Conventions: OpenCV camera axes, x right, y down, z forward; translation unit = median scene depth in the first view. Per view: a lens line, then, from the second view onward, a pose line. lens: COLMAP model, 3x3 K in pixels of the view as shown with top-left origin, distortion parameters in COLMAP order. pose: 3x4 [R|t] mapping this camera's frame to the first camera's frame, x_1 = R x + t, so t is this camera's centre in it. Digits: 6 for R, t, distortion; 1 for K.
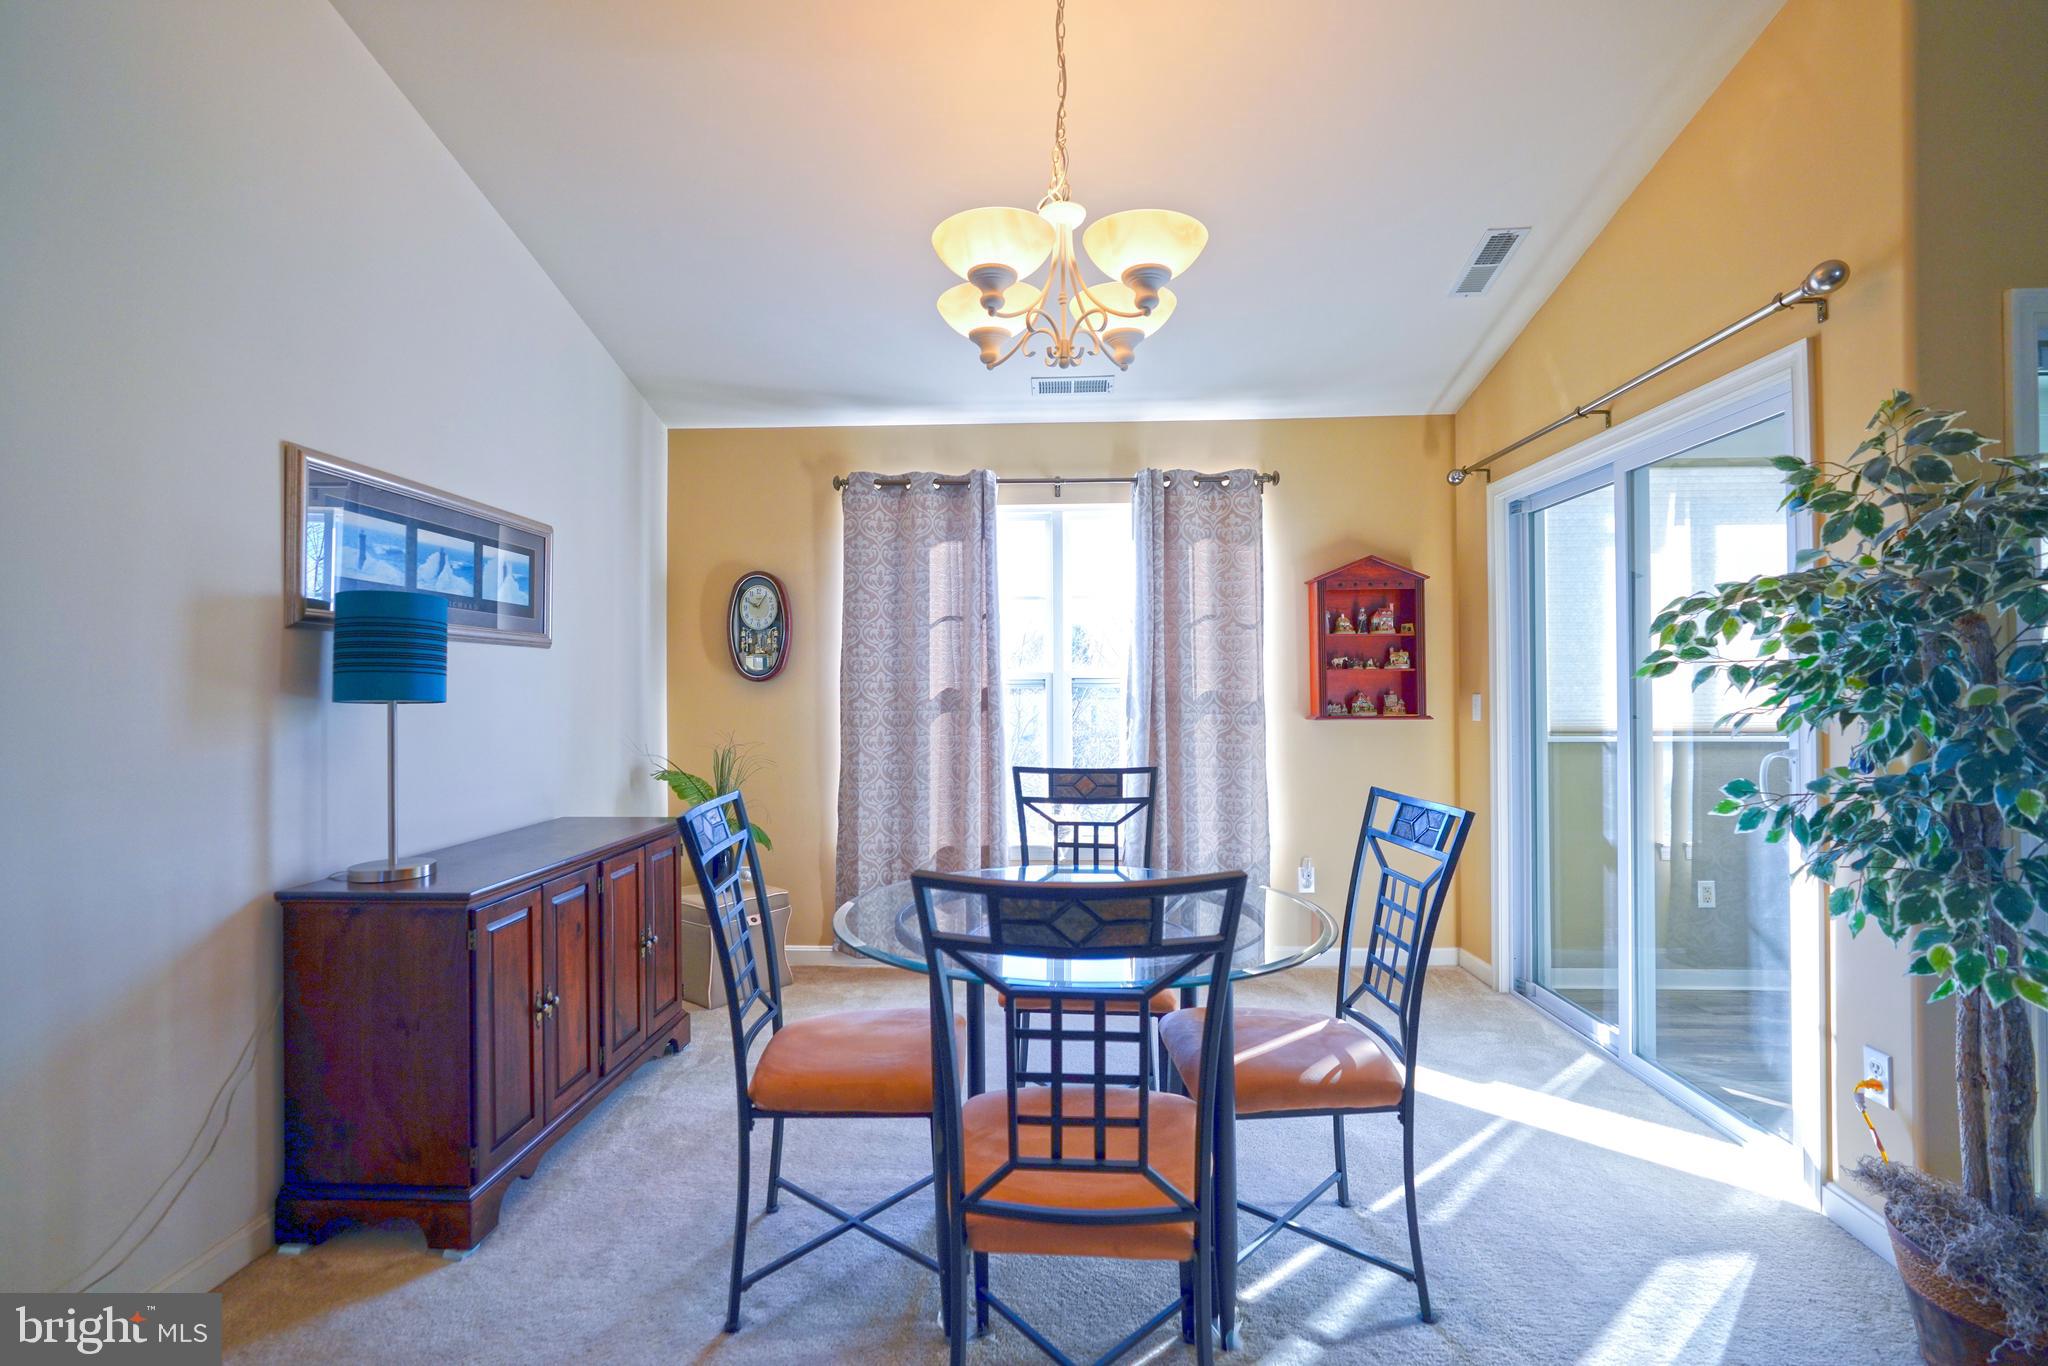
lens RADIAL K [[918.8, 0, 1012.9], [0, 918.8, 683.9], [0, 0, 1]] dist [-0.013332, 0.005804]
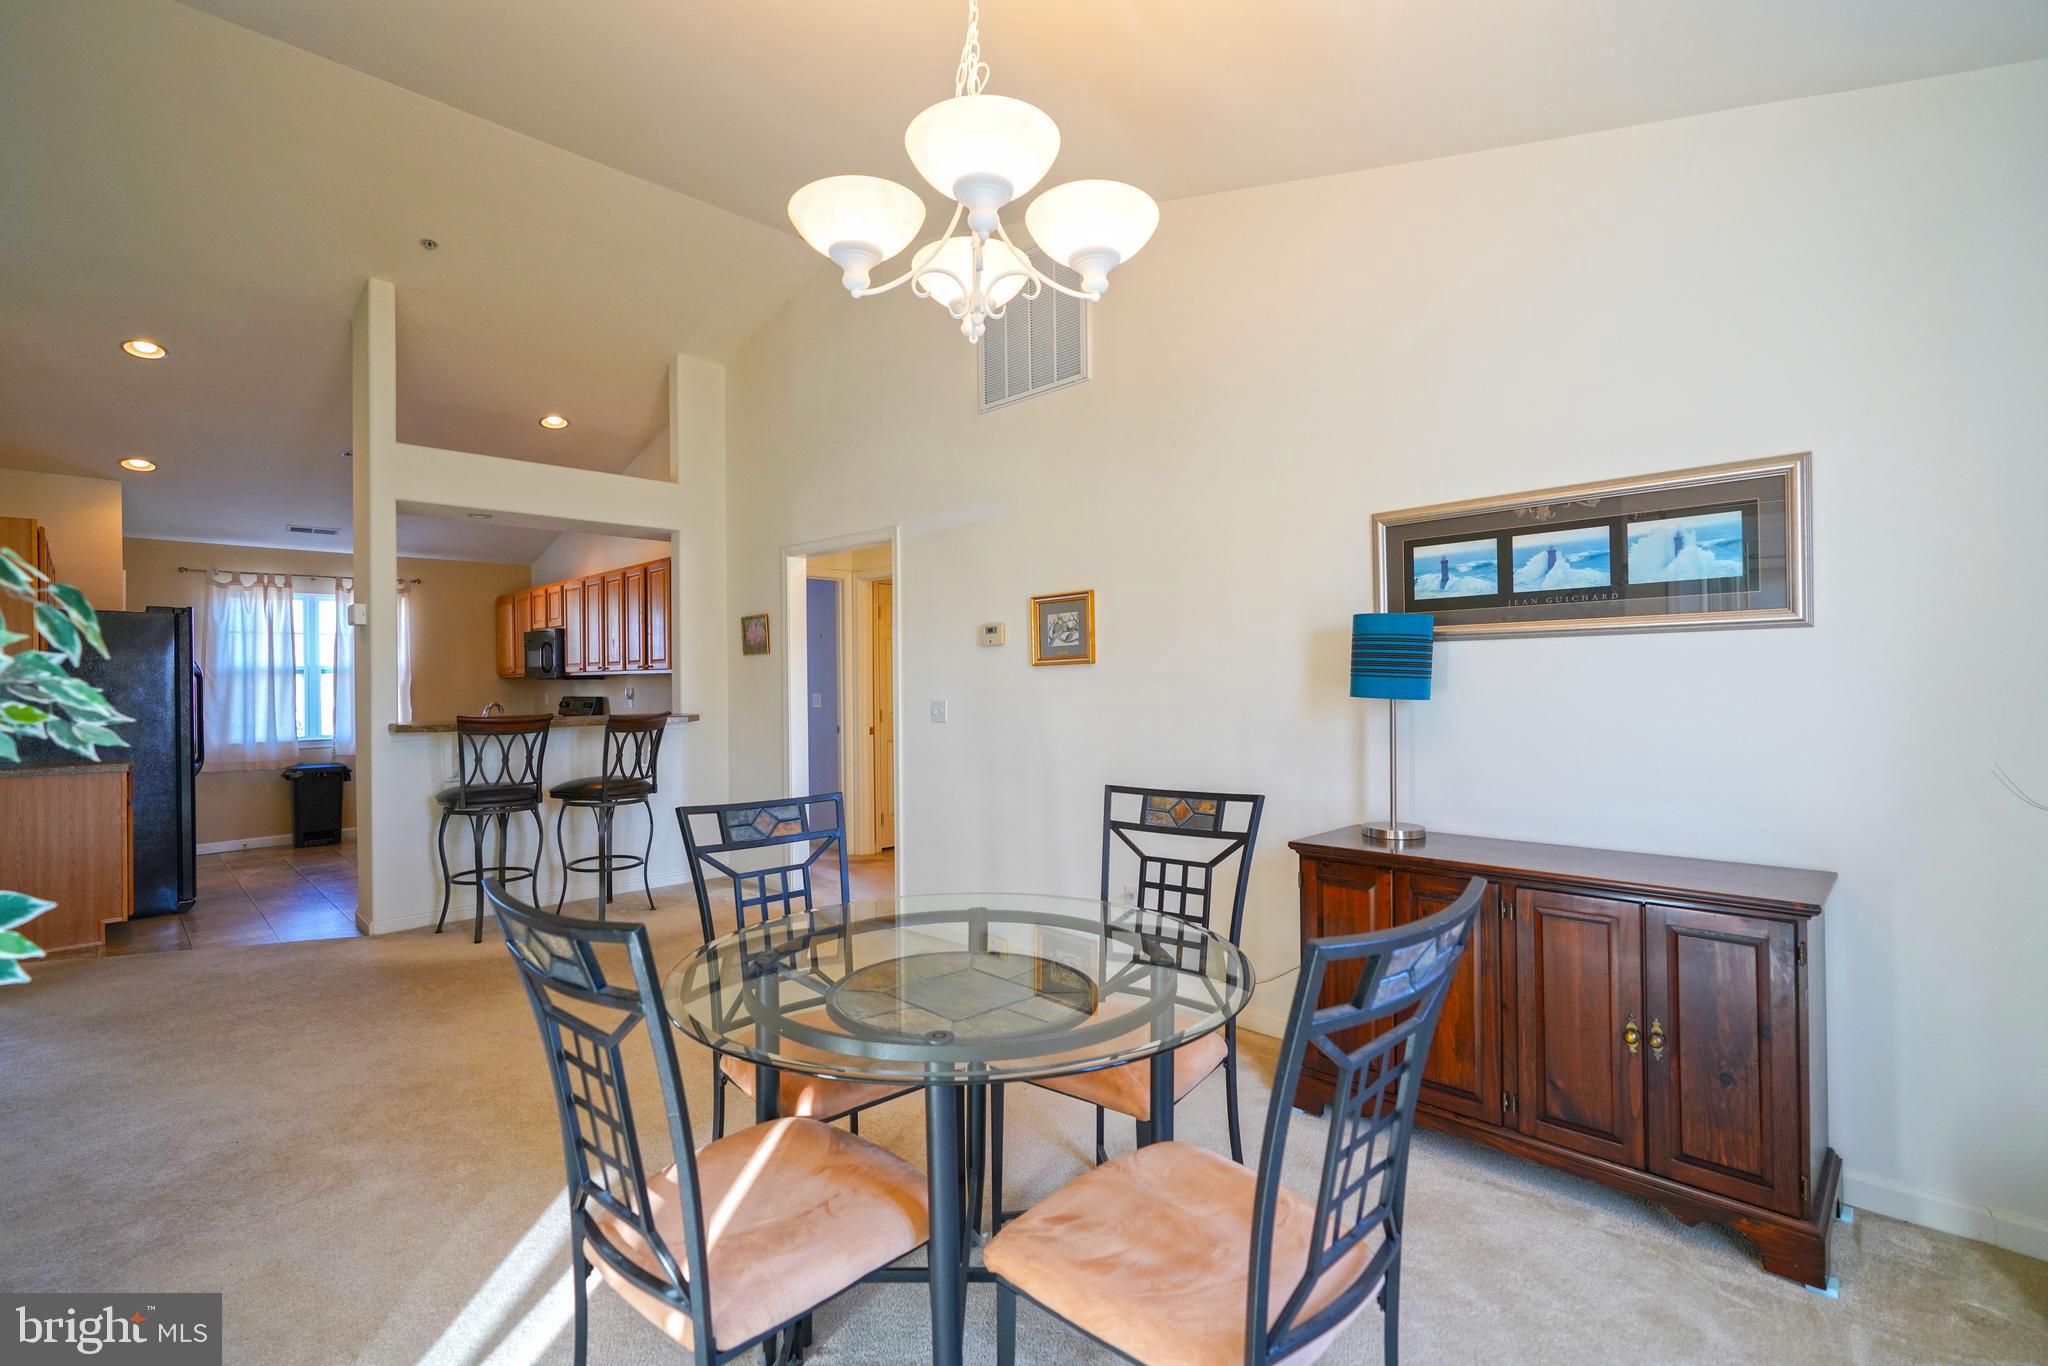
lens RADIAL K [[918.8, 0, 1016.2], [0, 918.8, 676.9], [0, 0, 1]] dist [-0.013332, 0.005804]
pose [[-0.675317, 0.006398, -0.737499, 0.579043], [0.018422, 0.999797, -0.008195, -0.007476], [0.737297, -0.019121, -0.675298, 1.387759]]
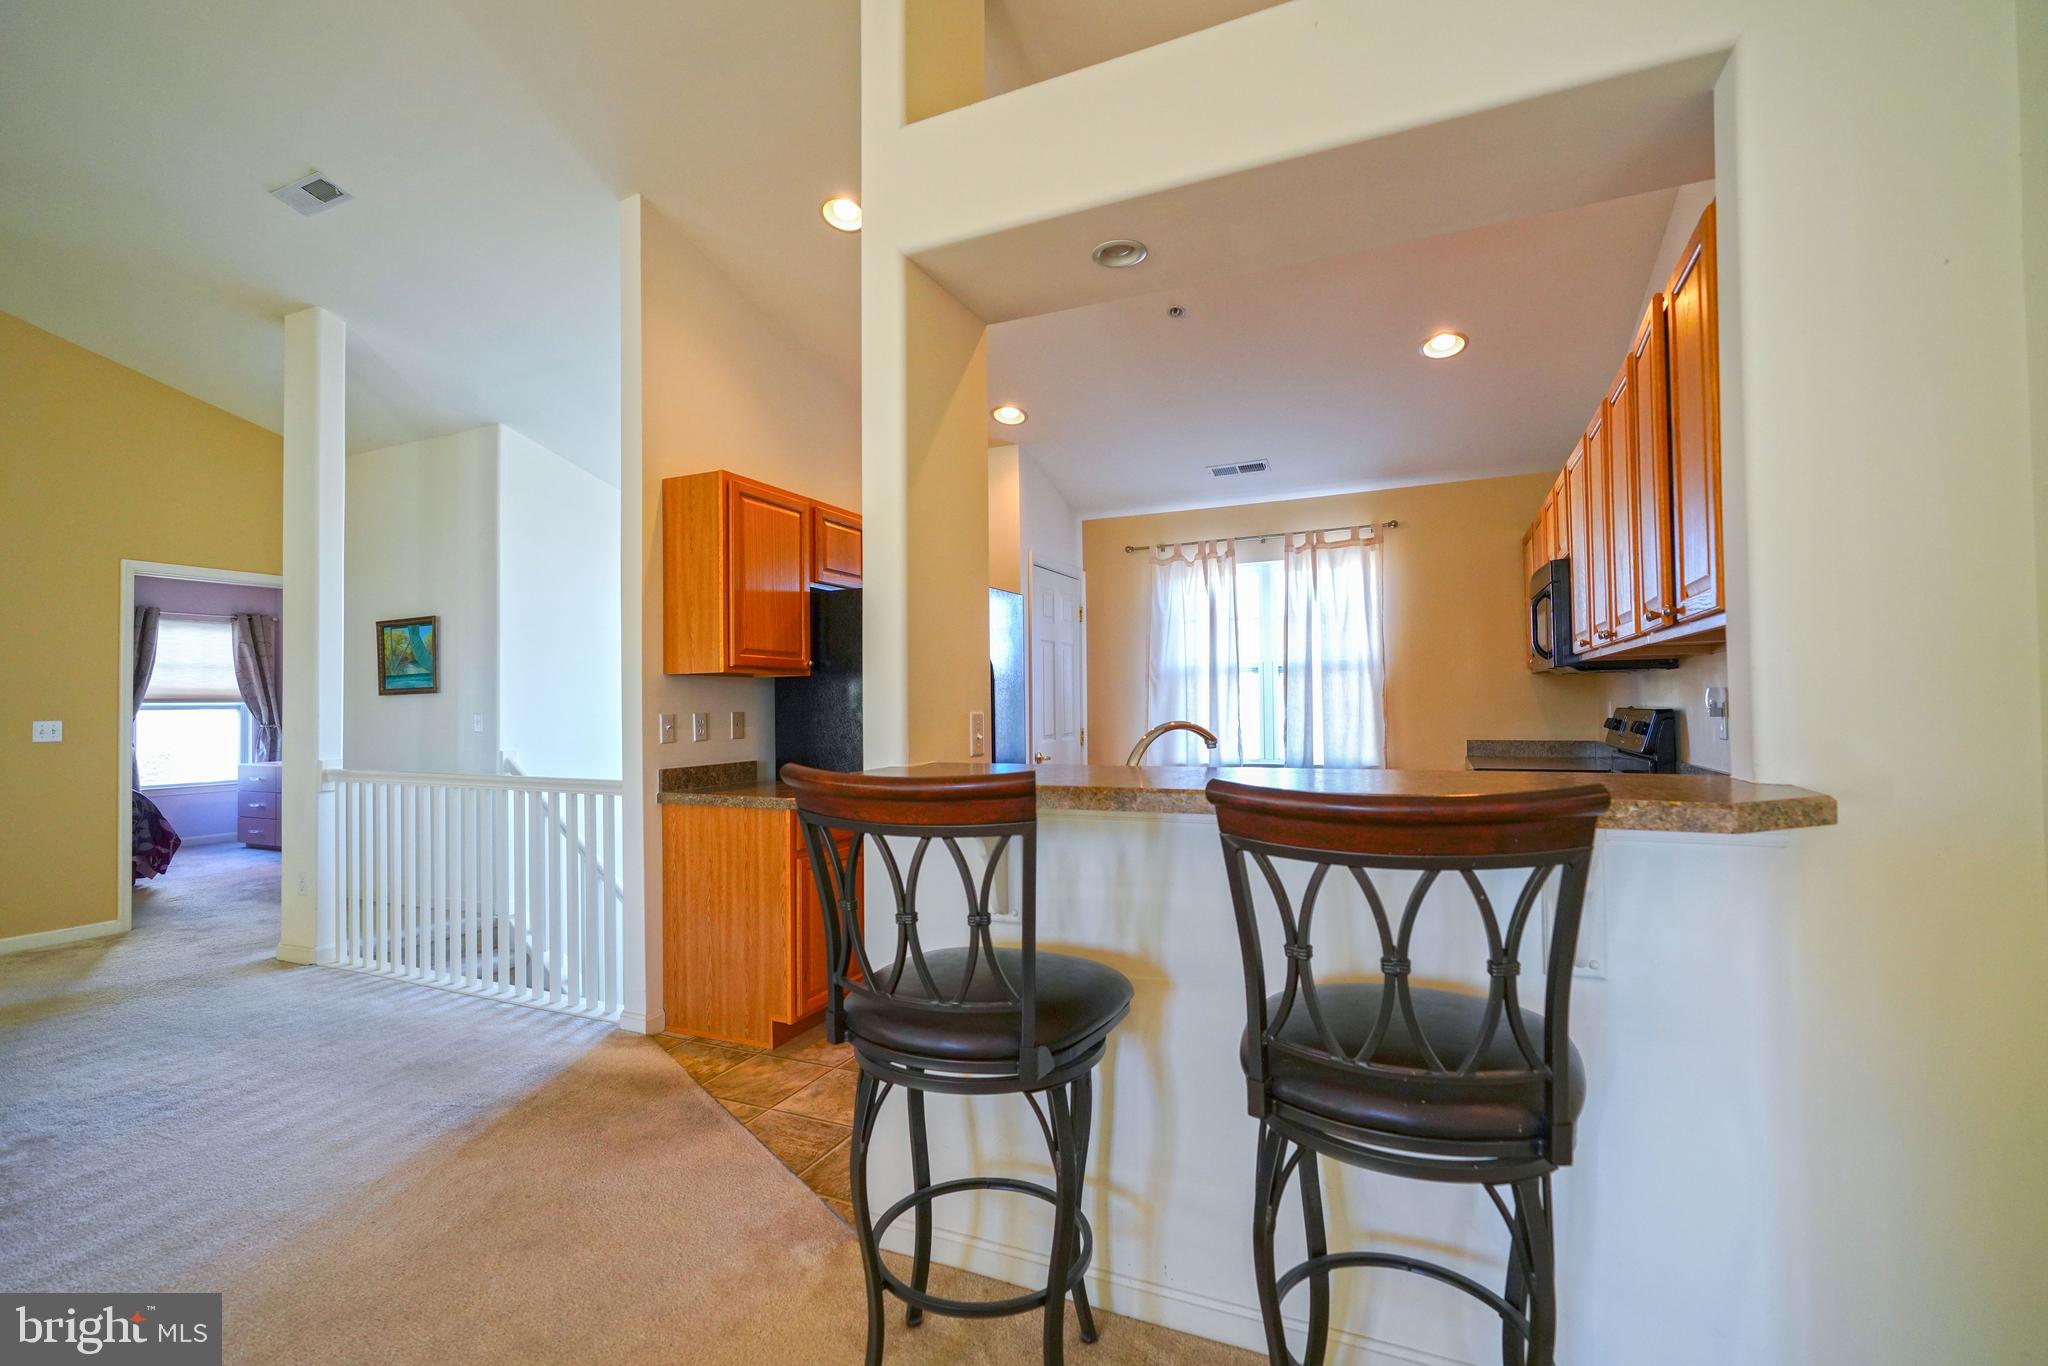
lens RADIAL K [[918.8, 0, 1011.5], [0, 918.8, 684.1], [0, 0, 1]] dist [-0.013332, 0.005804]
pose [[-0.923972, 0.021740, 0.381841, -0.425563], [0.011477, 0.999510, -0.029136, 0.000187], [-0.382288, -0.022539, -0.923768, -0.220409]]
